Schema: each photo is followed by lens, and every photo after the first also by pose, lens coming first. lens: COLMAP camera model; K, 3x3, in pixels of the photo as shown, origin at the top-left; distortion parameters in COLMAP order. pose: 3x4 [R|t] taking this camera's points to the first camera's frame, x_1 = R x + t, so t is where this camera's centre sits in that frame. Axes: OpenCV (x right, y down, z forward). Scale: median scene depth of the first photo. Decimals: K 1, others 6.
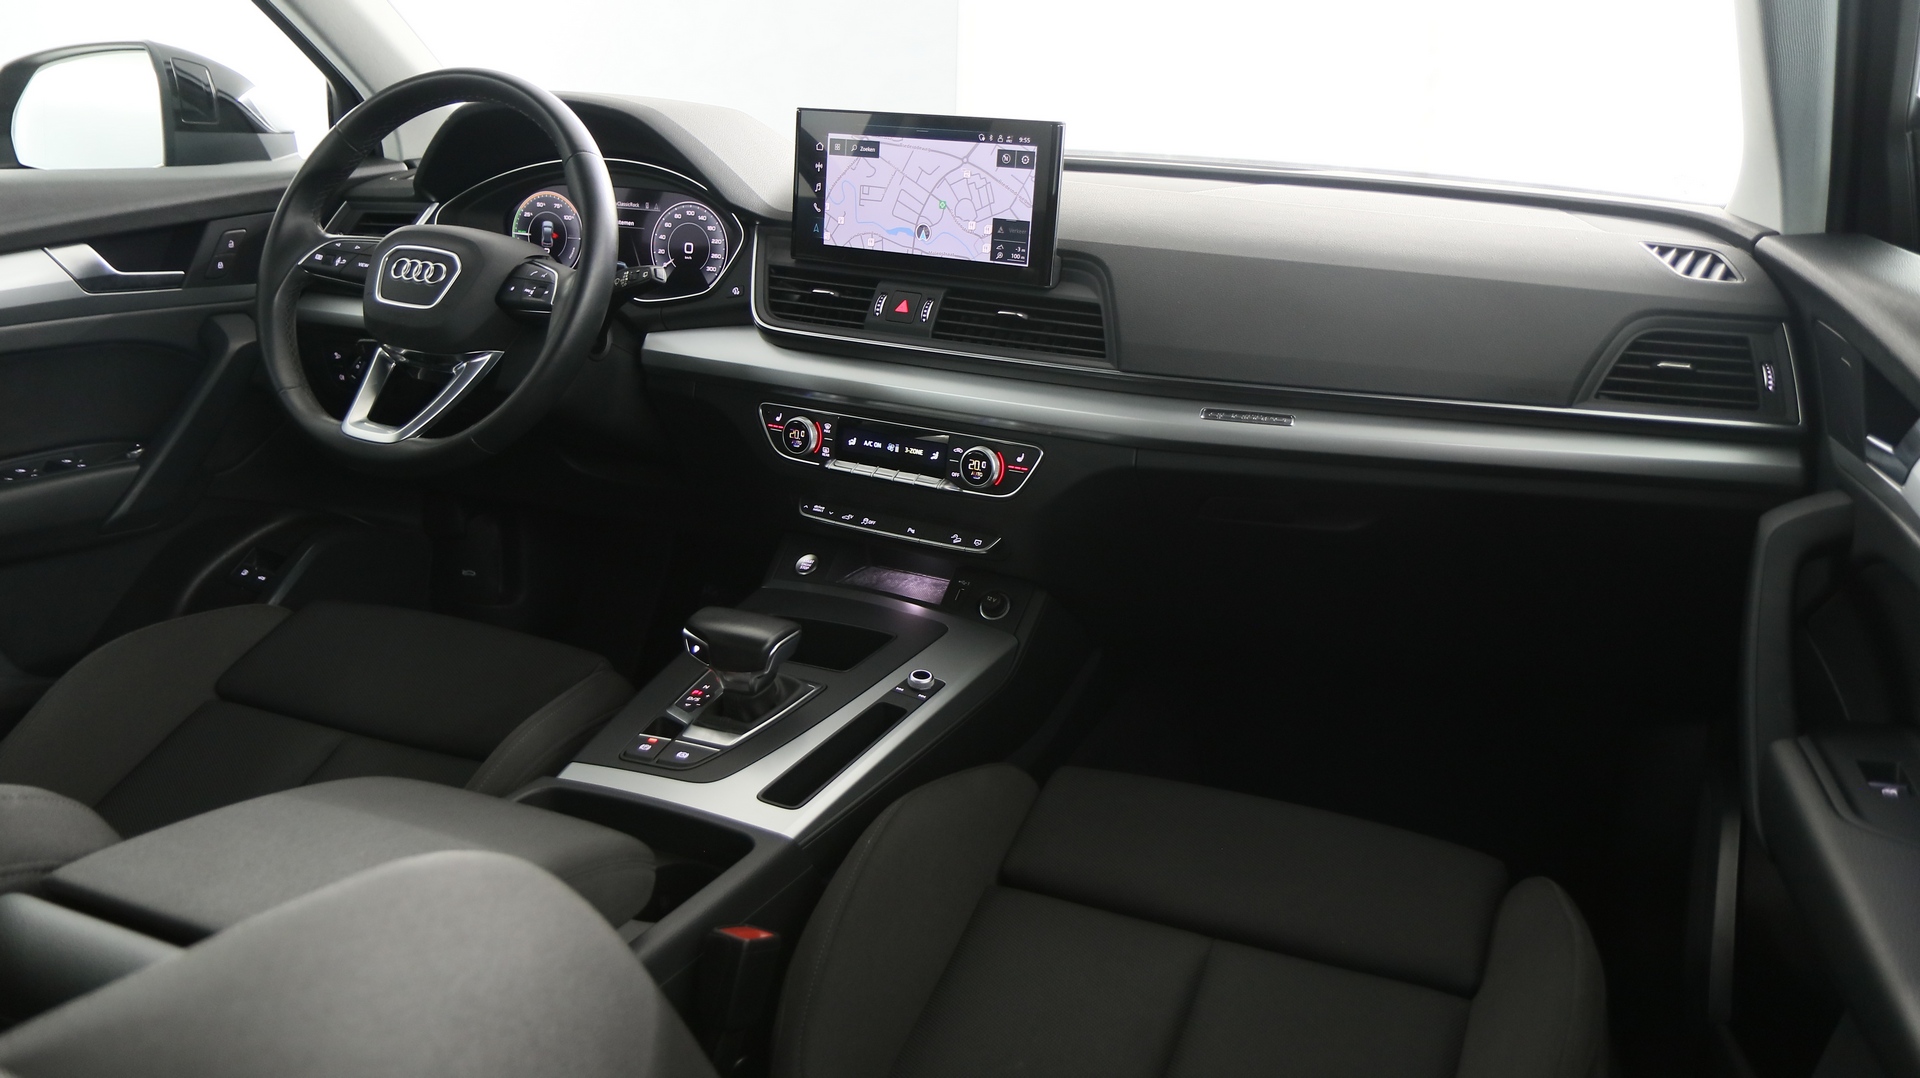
lens RADIAL K [[1461.3, 0, 954.9], [0, 1461.3, 554.9], [0, 0, 1]] dist [-0.026437, 0.023625]
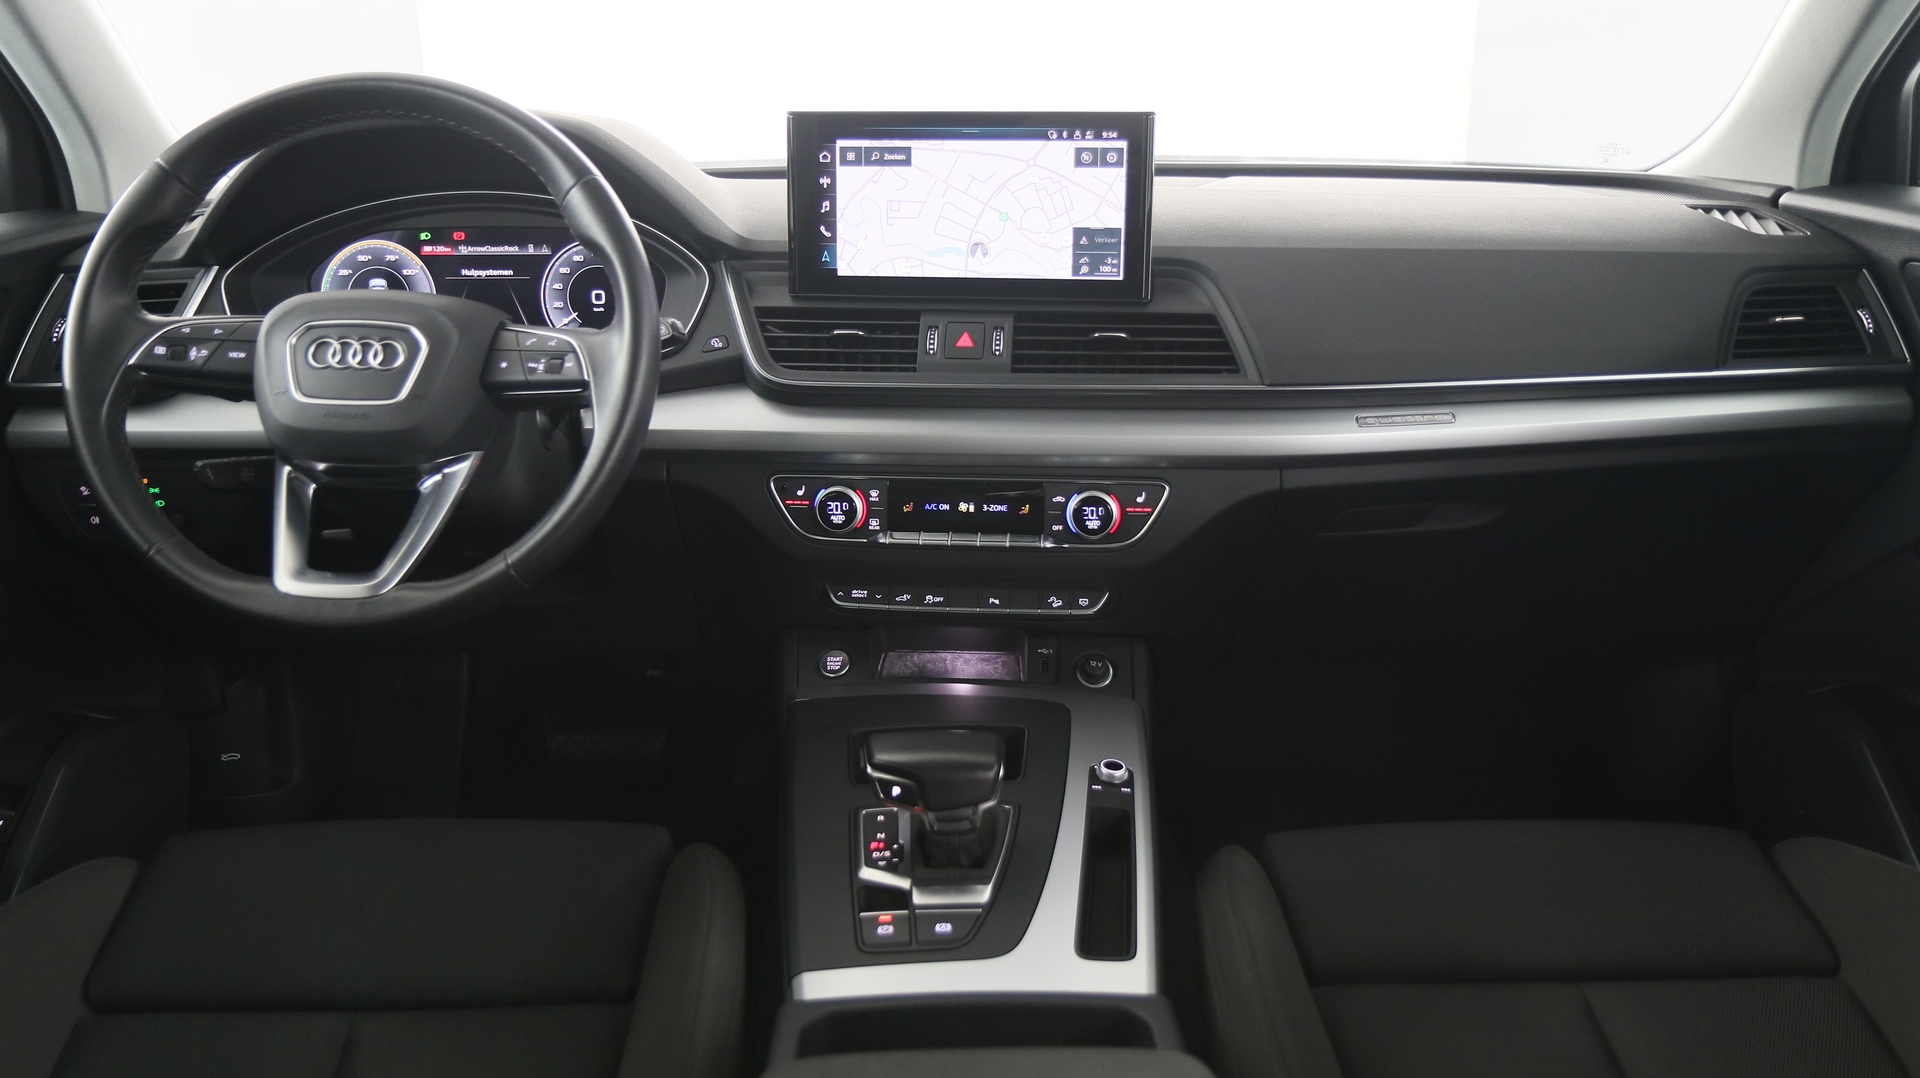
lens RADIAL K [[1461.3, 0, 954.4], [0, 1461.3, 561.8], [0, 0, 1]] dist [-0.026437, 0.023625]
pose [[0.910738, -0.153751, 0.383296, -0.377893], [0.158443, 0.987175, 0.019514, -0.059860], [-0.381381, 0.042958, 0.923419, 0.224882]]
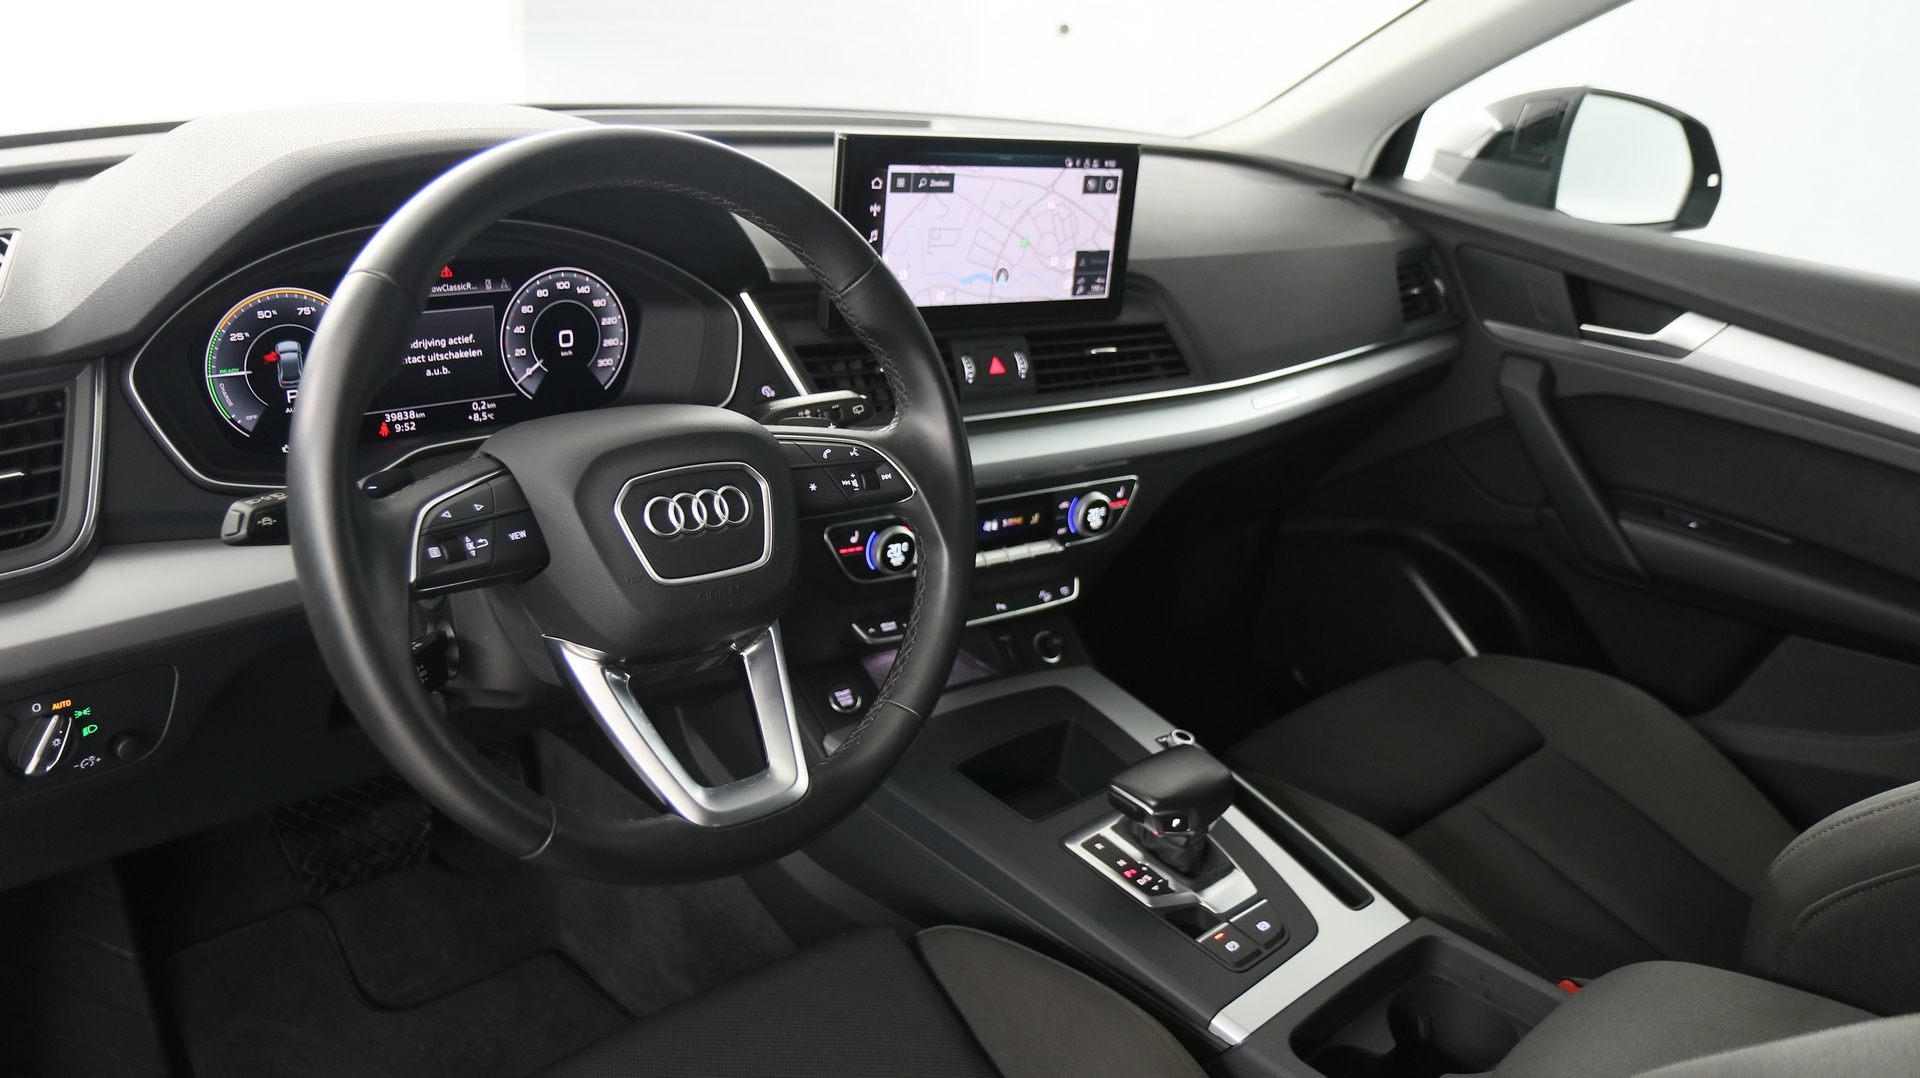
lens RADIAL K [[1461.3, 0, 967.8], [0, 1461.3, 555.3], [0, 0, 1]] dist [-0.026437, 0.023625]
pose [[0.393021, -0.350268, 0.850204, -0.791504], [0.186044, 0.935775, 0.299519, -0.319345], [-0.900512, 0.040458, 0.432945, 0.639625]]
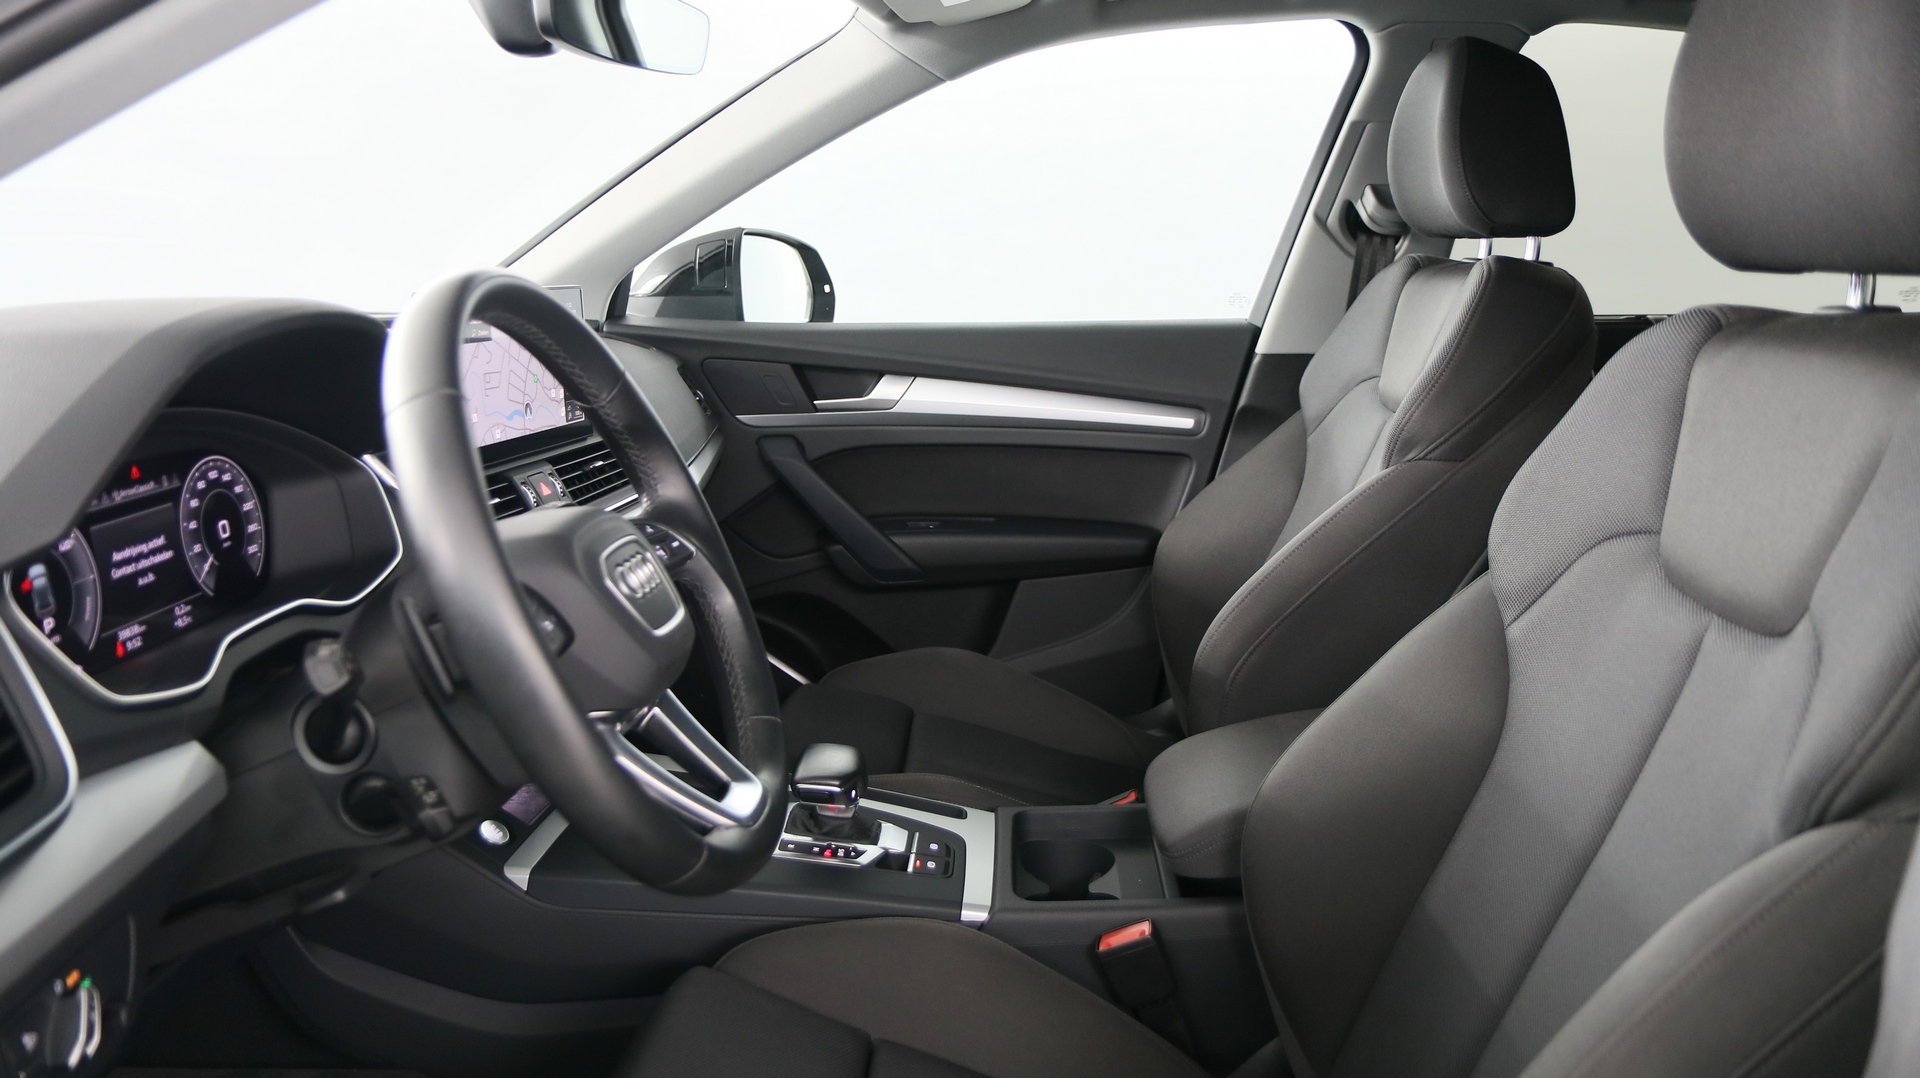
lens RADIAL K [[1461.3, 0, 971.6], [0, 1461.3, 543.4], [0, 0, 1]] dist [-0.026437, 0.023625]
pose [[-0.369064, -0.229116, 0.900721, -0.977589], [0.252323, 0.908038, 0.334364, -0.377045], [-0.894497, 0.350674, -0.277313, 1.009929]]
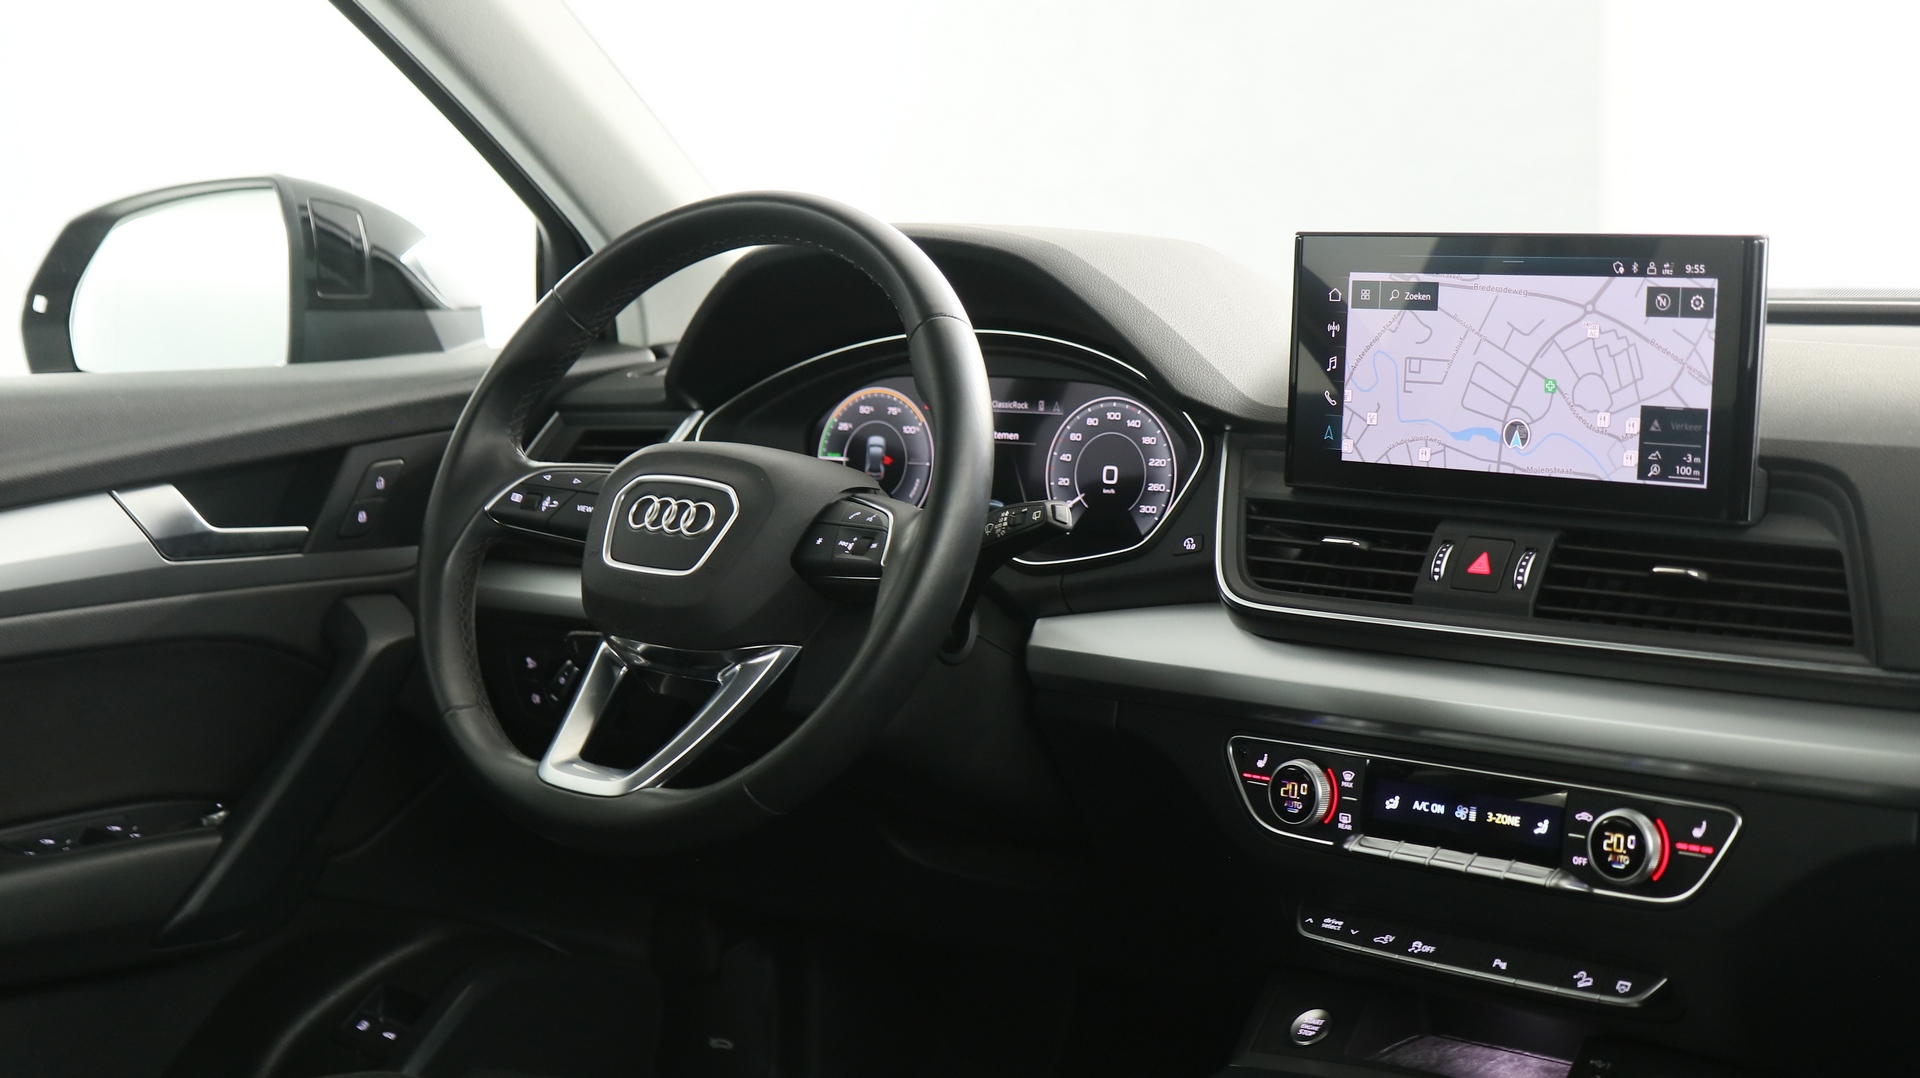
lens RADIAL K [[2741.9, 0, 962.4], [0, 2741.9, 575.8], [0, 0, 1]] dist [-0.010977, 0.000000]
pose [[0.973572, -0.013839, -0.227959, 0.010520], [-0.027395, 0.983878, -0.176732, 0.027975], [0.226729, 0.178306, 0.957497, -0.063162]]
